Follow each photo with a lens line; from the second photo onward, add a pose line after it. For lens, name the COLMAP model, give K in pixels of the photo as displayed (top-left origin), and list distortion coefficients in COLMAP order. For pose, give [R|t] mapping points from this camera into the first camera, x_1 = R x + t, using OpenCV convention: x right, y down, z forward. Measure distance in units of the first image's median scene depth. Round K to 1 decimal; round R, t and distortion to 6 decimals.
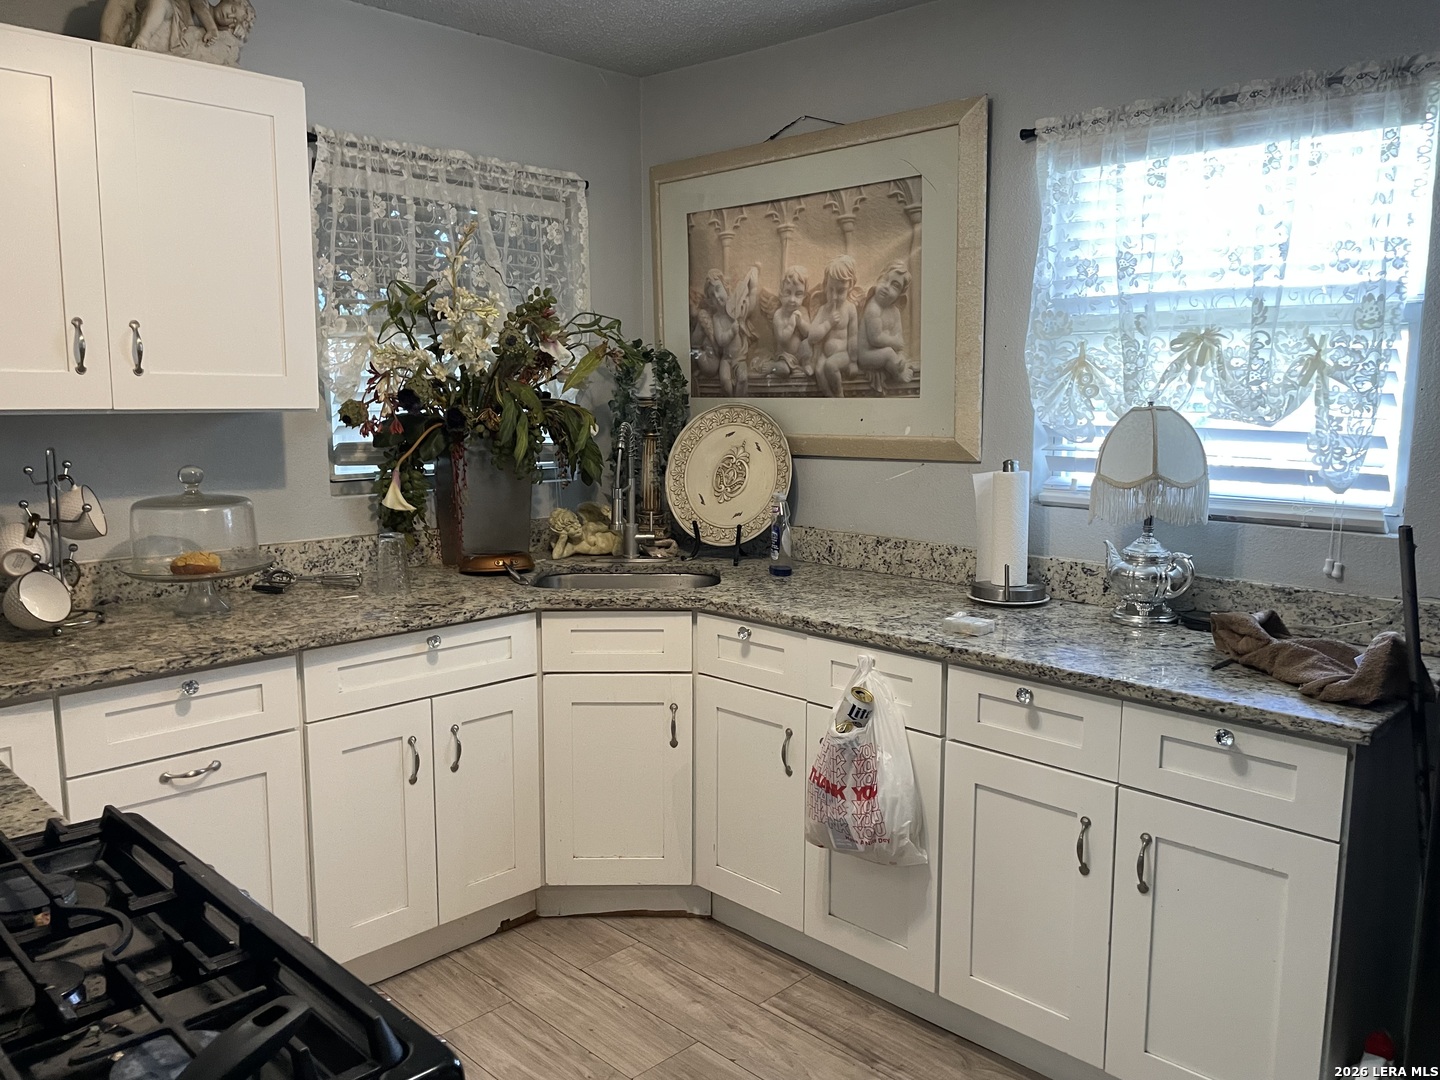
lens RADIAL K [[1109.6, 0, 754.2], [0, 1109.6, 543.6], [0, 0, 1]] dist [0.077684, -0.108091]
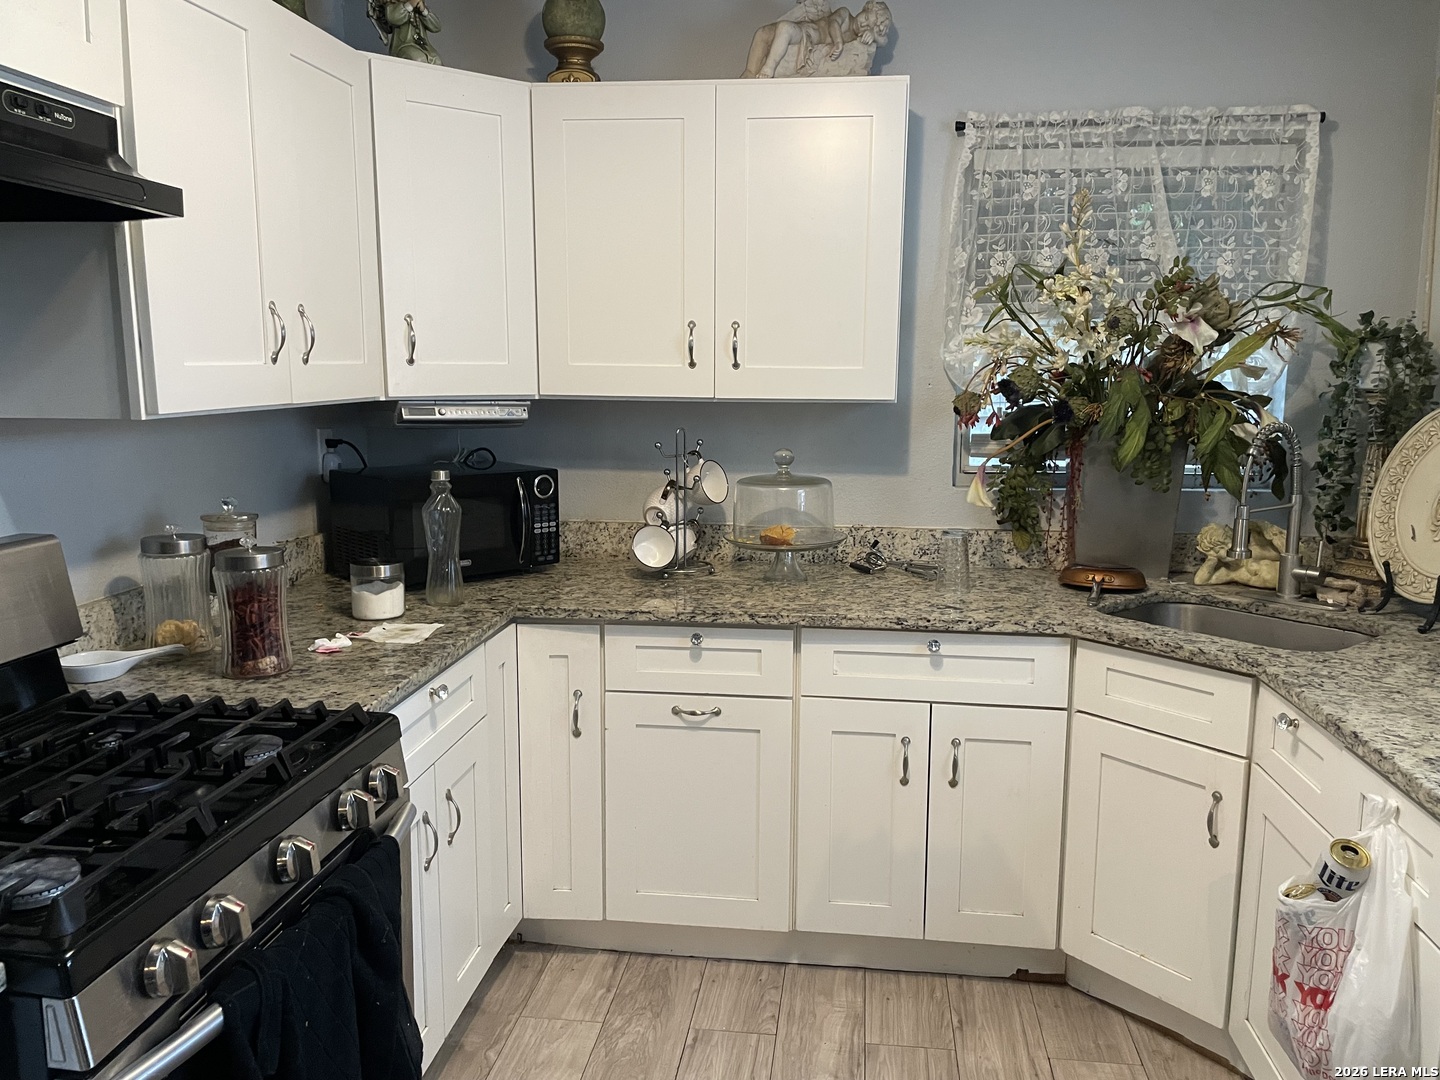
lens RADIAL K [[1109.6, 0, 714.5], [0, 1109.6, 544.6], [0, 0, 1]] dist [0.077684, -0.108091]
pose [[0.591197, 0.124630, -0.796840, 0.322145], [-0.112202, 0.991090, 0.071766, -0.041726], [0.798684, 0.046980, 0.599913, 0.253157]]
